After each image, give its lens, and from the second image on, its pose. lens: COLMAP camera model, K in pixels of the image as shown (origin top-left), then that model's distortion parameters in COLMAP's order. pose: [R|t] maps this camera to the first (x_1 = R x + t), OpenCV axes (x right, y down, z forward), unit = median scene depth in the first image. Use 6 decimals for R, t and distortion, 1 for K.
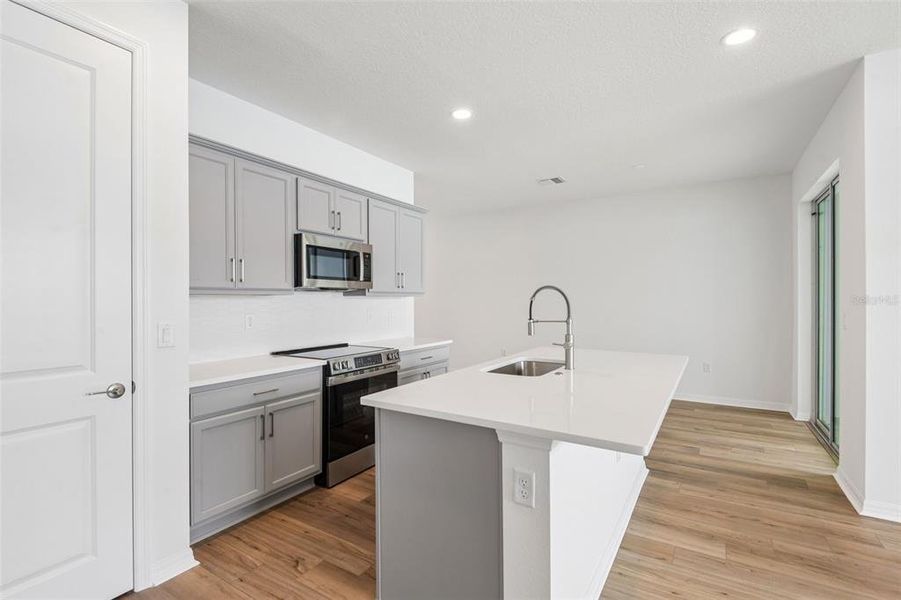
lens RADIAL K [[418.3, 0, 450.5], [0, 418.3, 300.0], [0, 0, 1]] dist [0.030645, -0.026709]
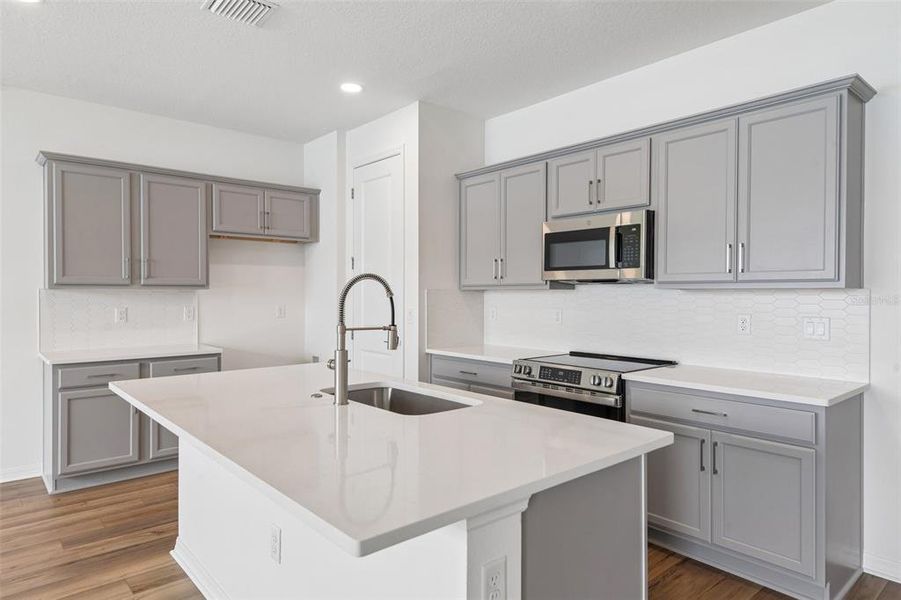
lens RADIAL K [[539.5, 0, 450.5], [0, 539.5, 300.0], [0, 0, 1]] dist [0.062995, -0.062711]
pose [[-0.290048, 0.012017, -0.956937, 0.809878], [-0.003300, 0.999903, 0.013556, -0.004198], [0.957006, 0.007090, -0.289980, 1.106332]]
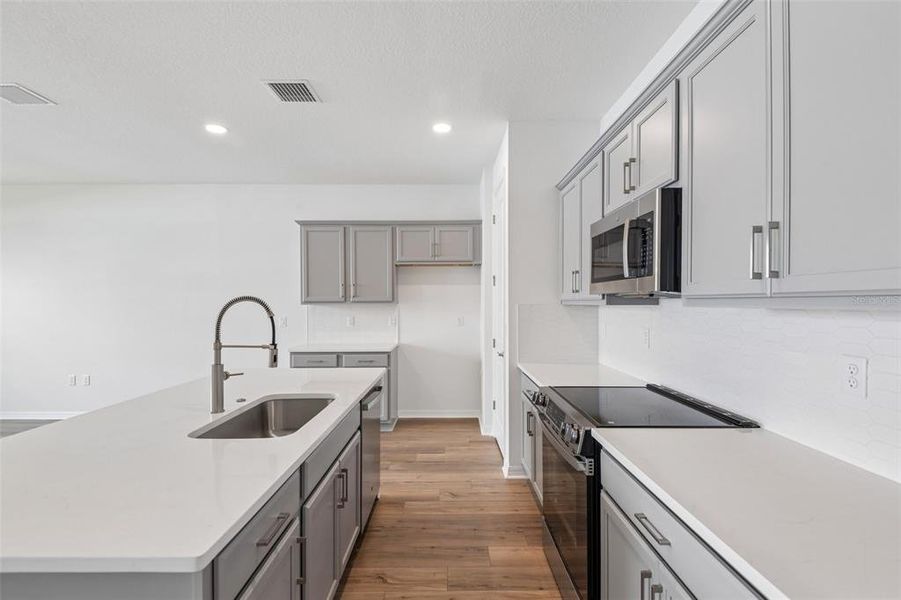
lens RADIAL K [[412.2, 0, 453.0], [0, 412.2, 303.3], [0, 0, 1]] dist [0.001834, 0.000044]
pose [[-0.843949, 0.004518, -0.536404, 0.252363], [0.002905, 0.999988, 0.003852, -0.018853], [0.536415, 0.001692, -0.843953, 1.440160]]
